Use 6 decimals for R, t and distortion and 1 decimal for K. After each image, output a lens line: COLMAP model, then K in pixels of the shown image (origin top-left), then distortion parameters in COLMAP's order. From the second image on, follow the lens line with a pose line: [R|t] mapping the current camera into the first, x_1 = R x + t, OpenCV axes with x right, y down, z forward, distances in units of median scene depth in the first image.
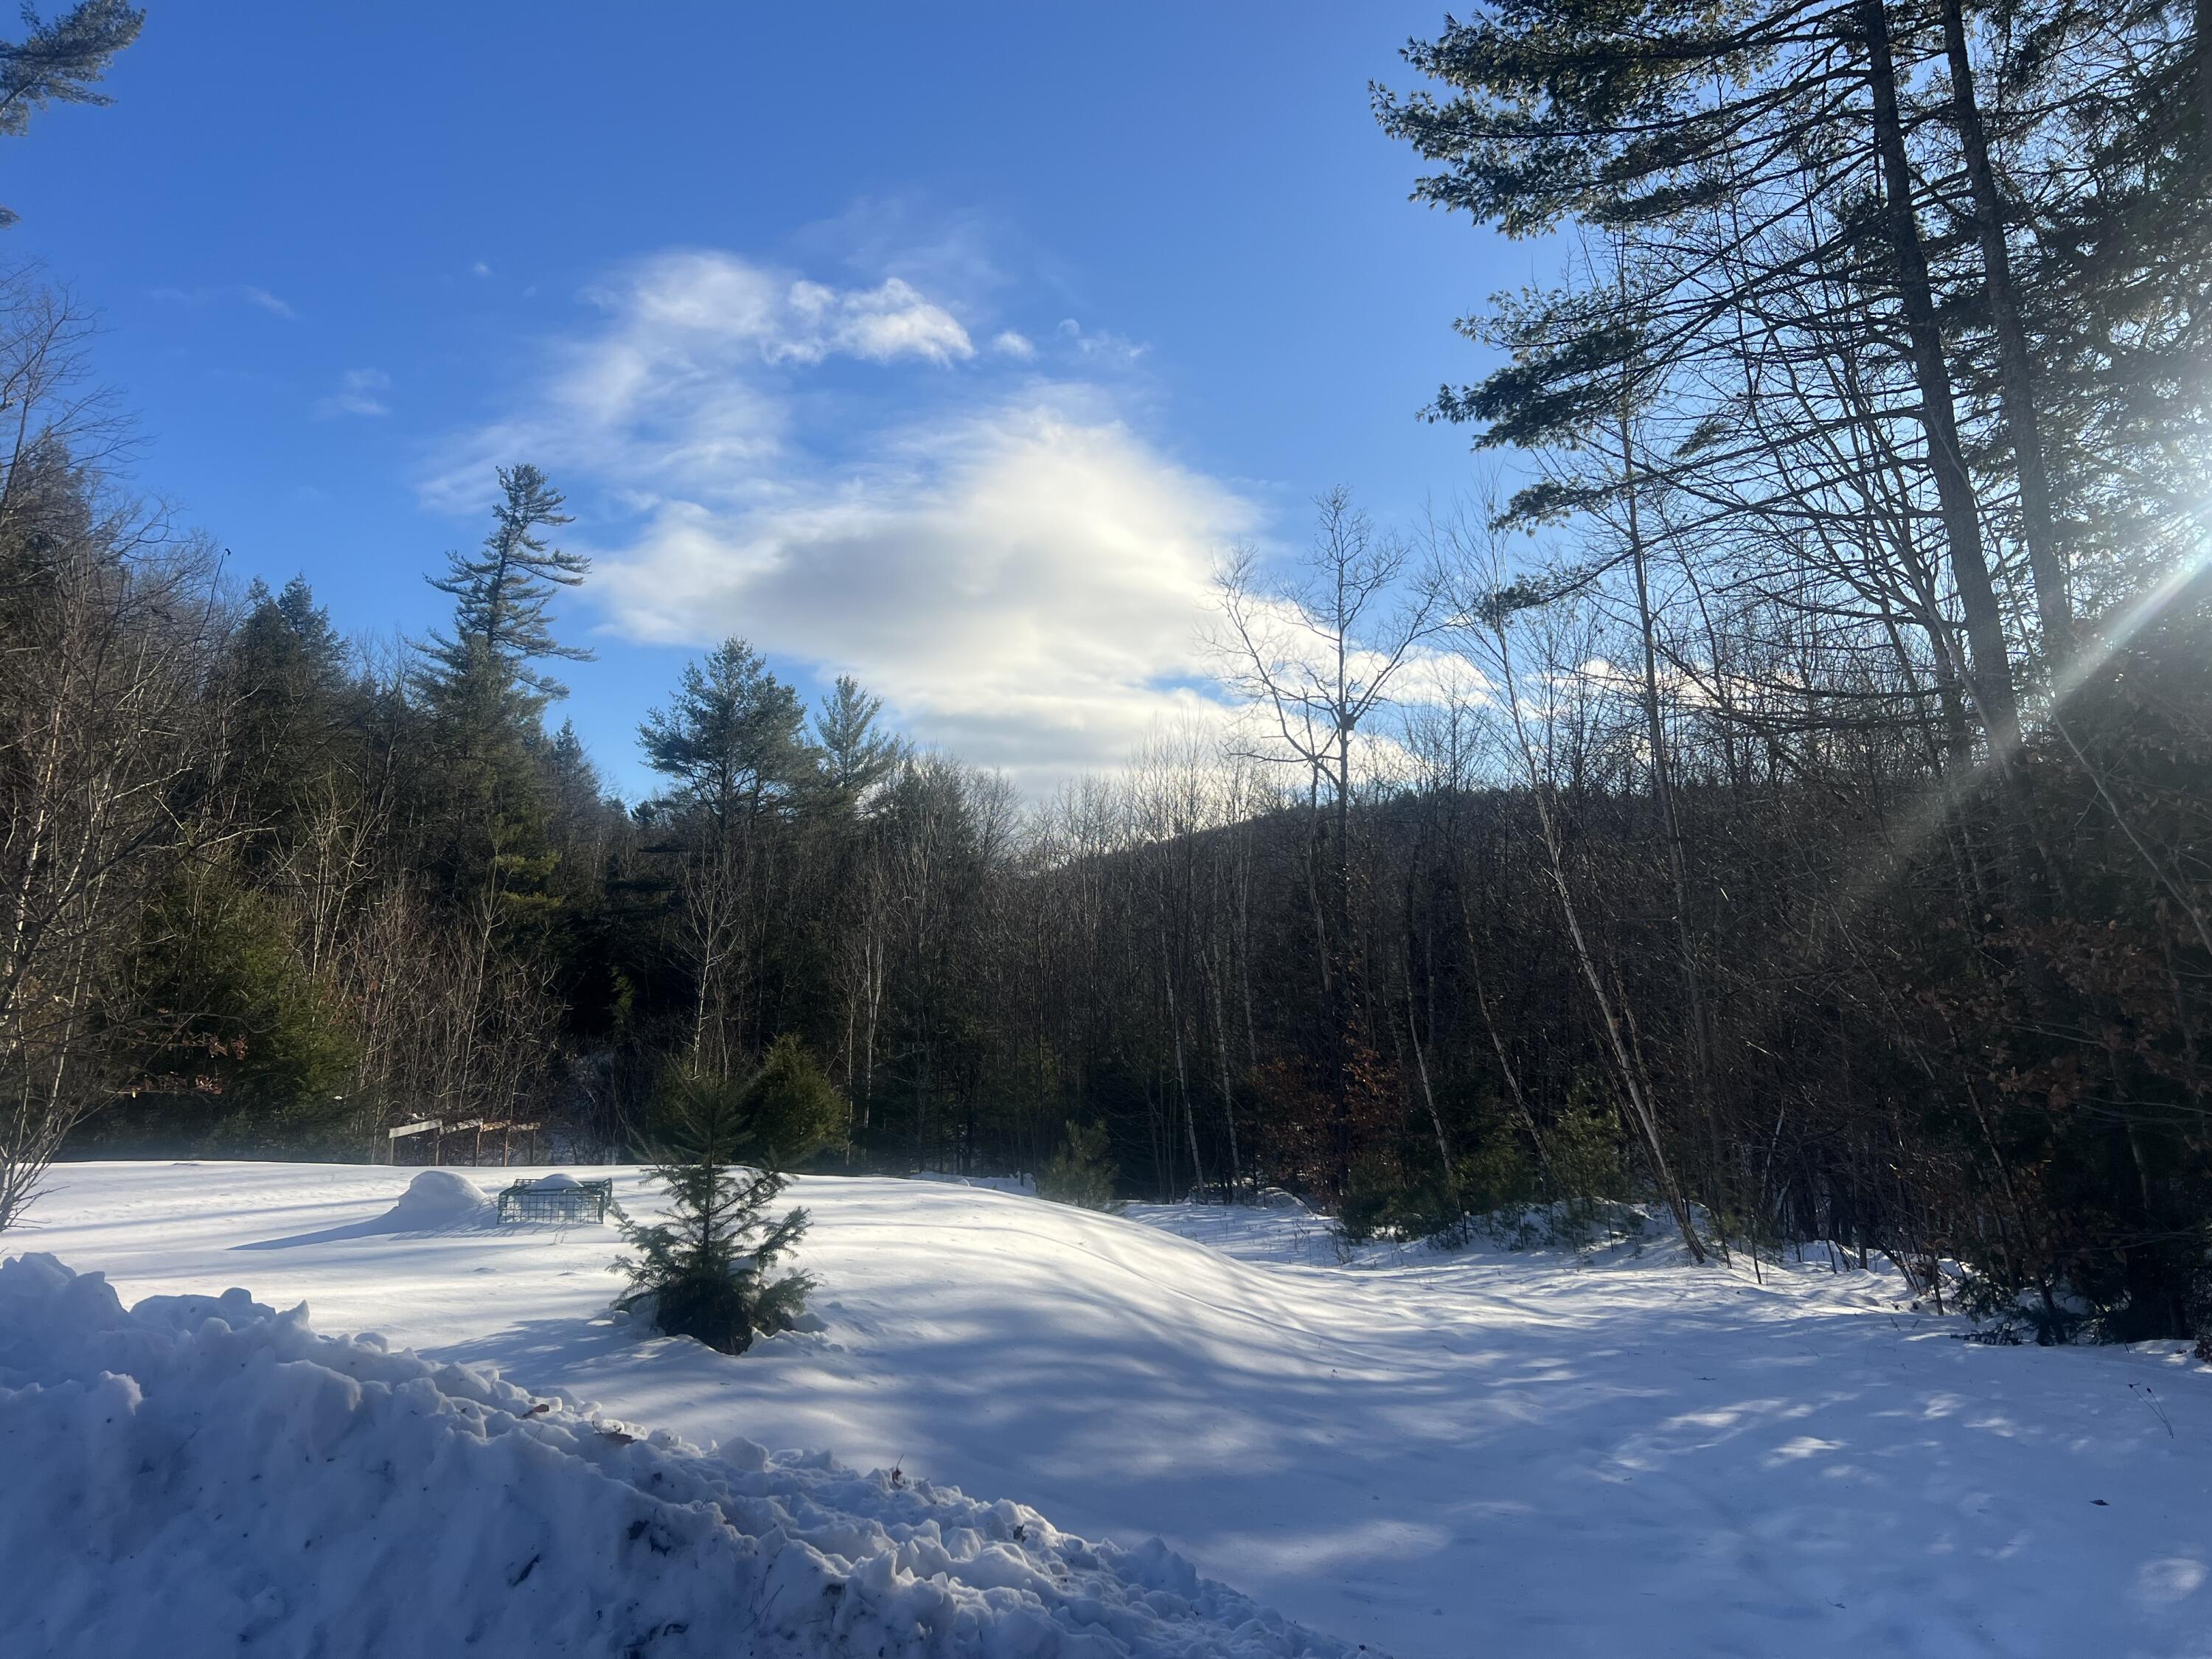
lens RADIAL K [[1672.6, 0, 1098.9], [0, 1672.6, 840.6], [0, 0, 1]] dist [0.046320, -0.049393]
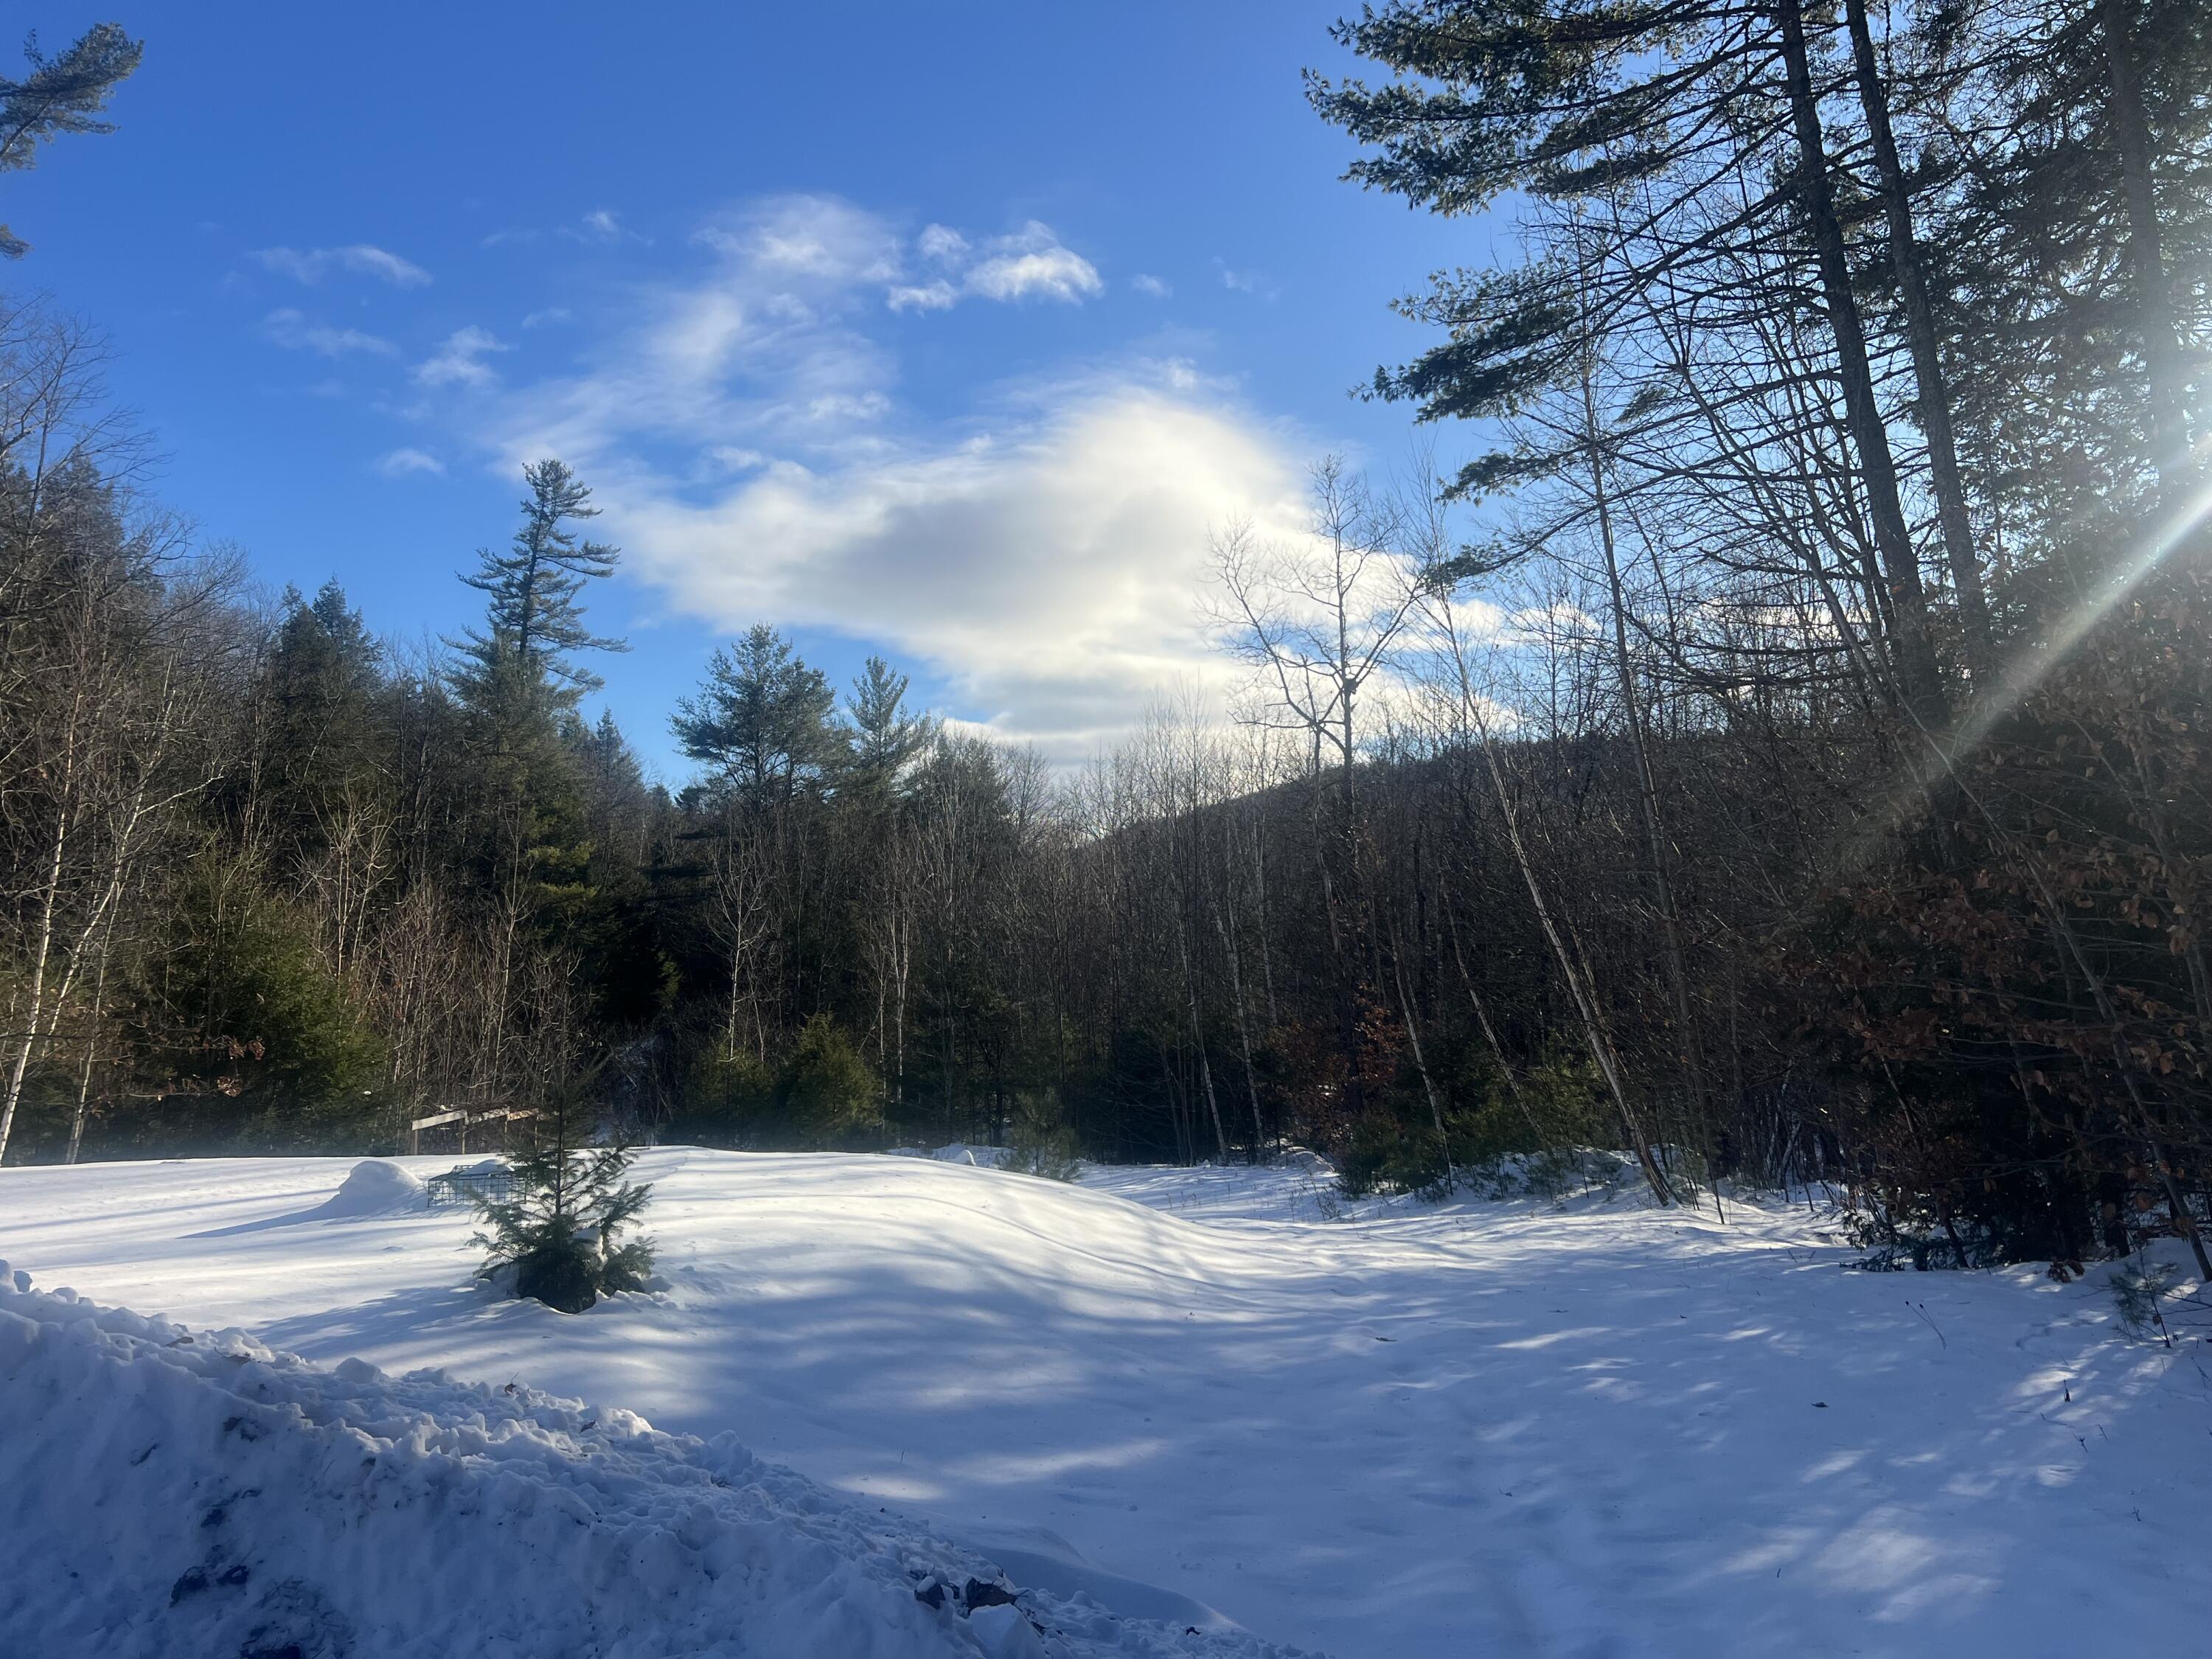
lens RADIAL K [[1672.6, 0, 1118.7], [0, 1672.6, 819.1], [0, 0, 1]] dist [0.046320, -0.049393]
pose [[0.999095, -0.038780, -0.017467, 0.046137], [0.038898, 0.999222, 0.006470, -0.005214], [0.017202, -0.007143, 0.999827, -0.032089]]
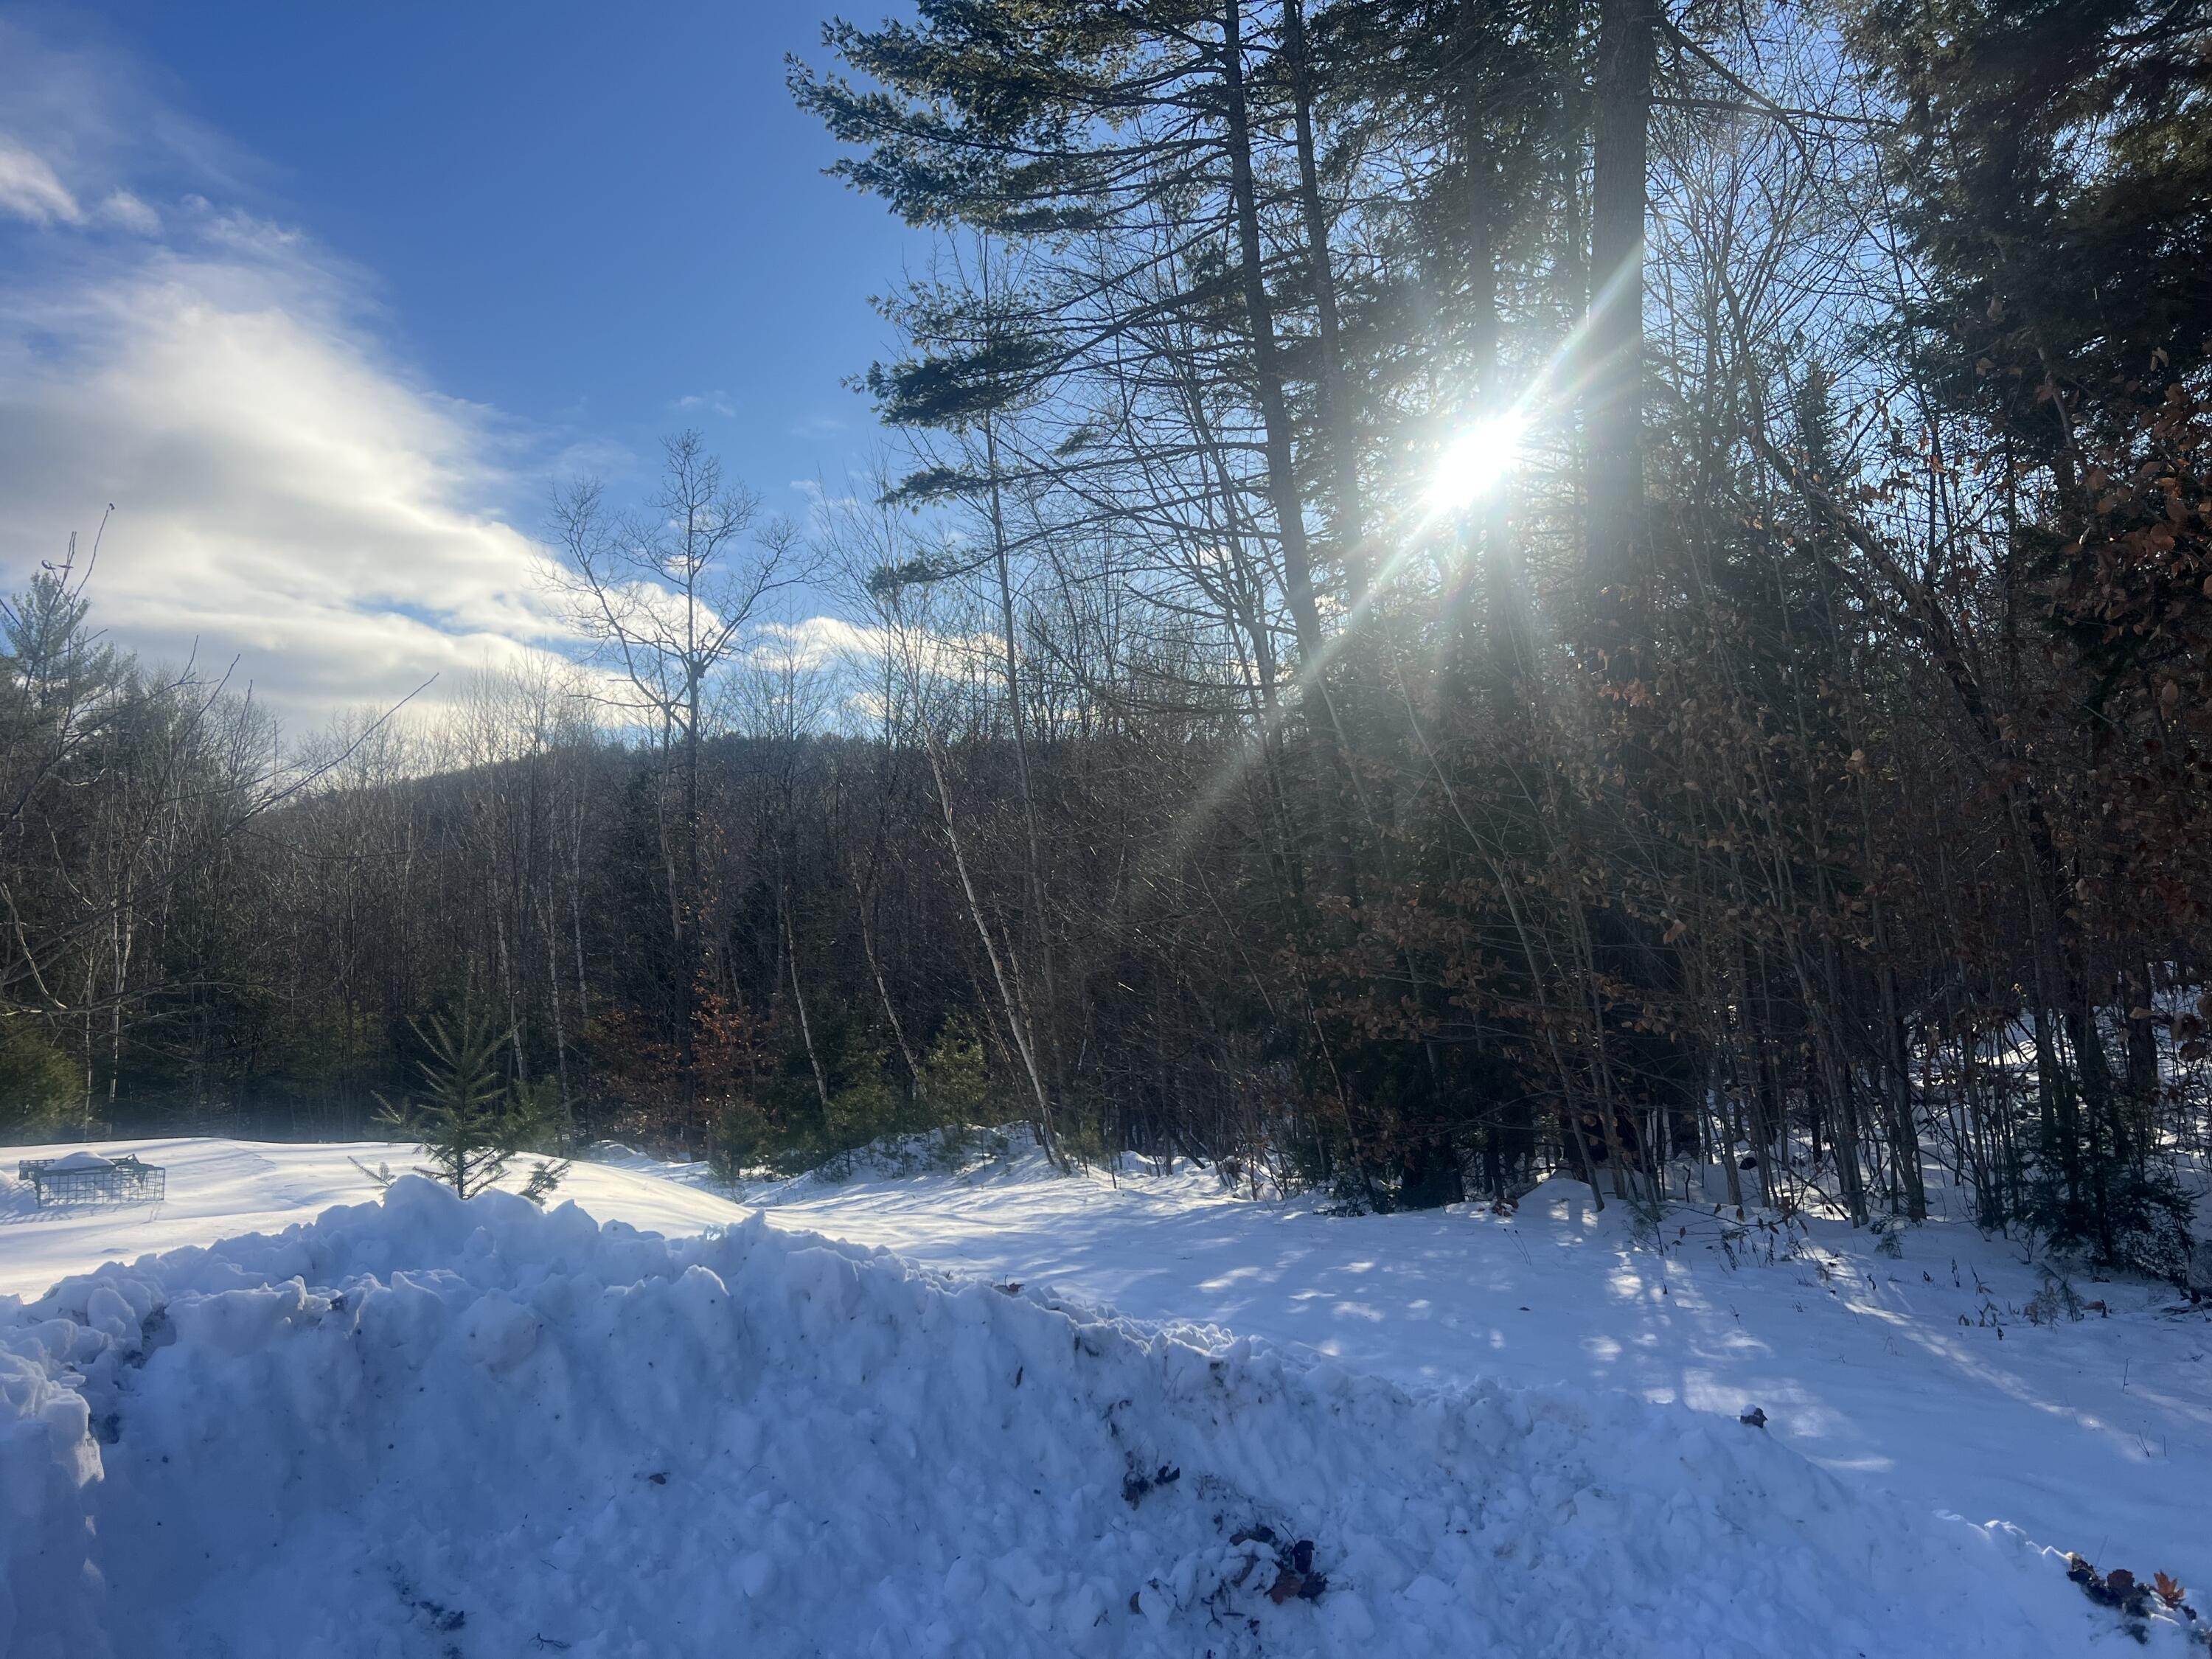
lens RADIAL K [[1672.6, 0, 1108.5], [0, 1672.6, 837.3], [0, 0, 1]] dist [0.046320, -0.049393]
pose [[0.907812, 0.015678, 0.419084, -0.083546], [-0.028435, 0.999302, 0.024209, -0.004716], [-0.418412, -0.033894, 0.907625, -0.026455]]
